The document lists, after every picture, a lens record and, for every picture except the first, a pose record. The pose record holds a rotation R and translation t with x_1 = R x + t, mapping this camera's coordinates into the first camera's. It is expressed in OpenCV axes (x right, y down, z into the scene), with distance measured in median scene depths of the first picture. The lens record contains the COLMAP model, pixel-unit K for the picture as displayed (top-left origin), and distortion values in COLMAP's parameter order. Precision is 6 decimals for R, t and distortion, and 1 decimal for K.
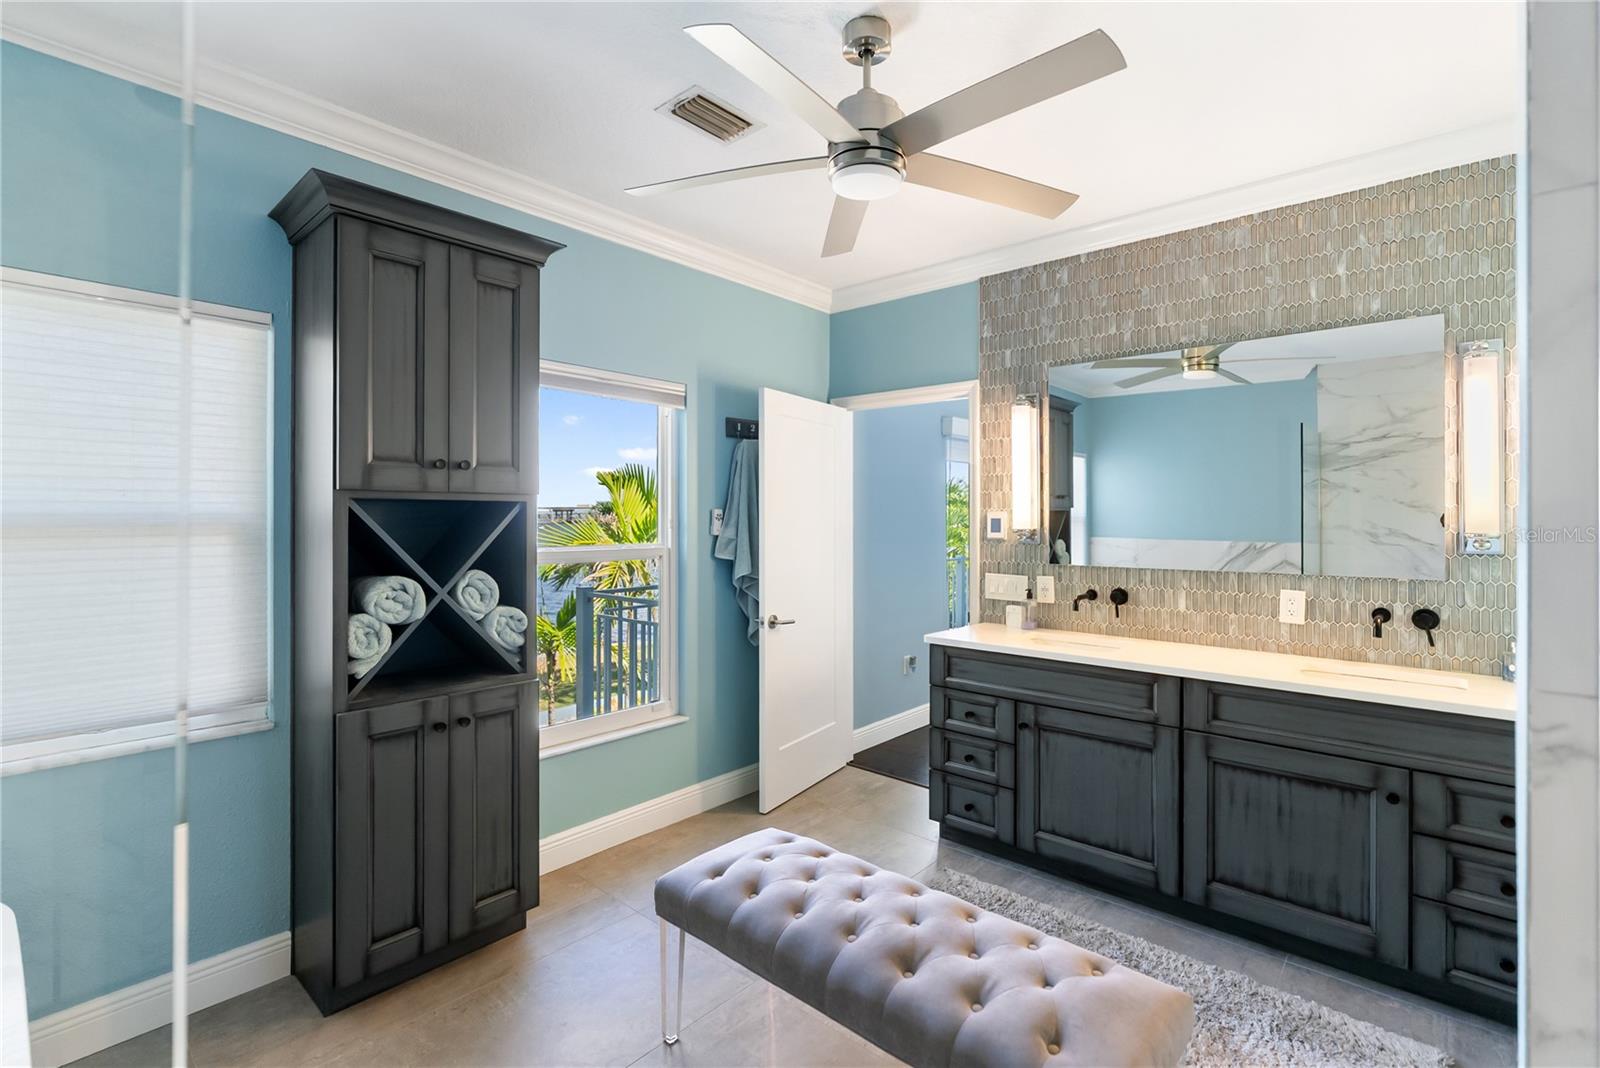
lens RADIAL K [[737.3, 0, 804.6], [0, 737.3, 508.3], [0, 0, 1]] dist [-0.002366, 0.000441]
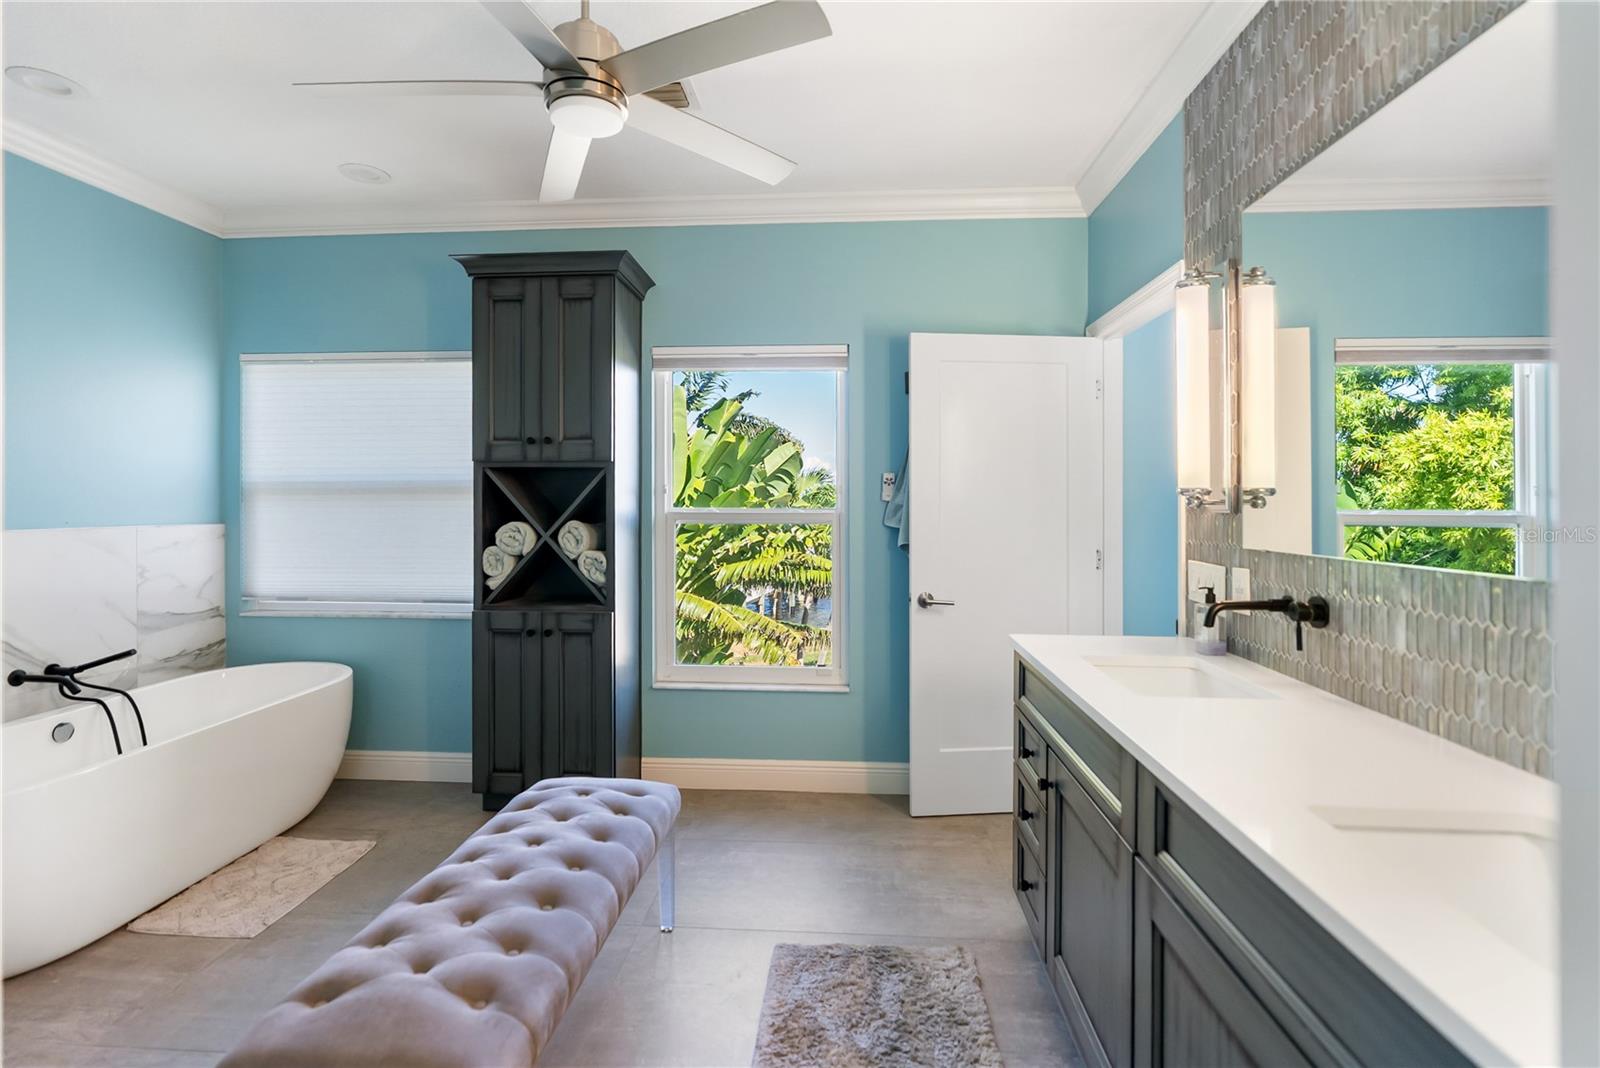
lens RADIAL K [[746.8, 0, 794.9], [0, 746.8, 495.5], [0, 0, 1]] dist [-0.002701, 0.000016]
pose [[0.604702, -0.007481, -0.796417, 0.841170], [0.009437, 0.999953, -0.002227, 0.046210], [0.796396, -0.006169, 0.604744, 0.514852]]
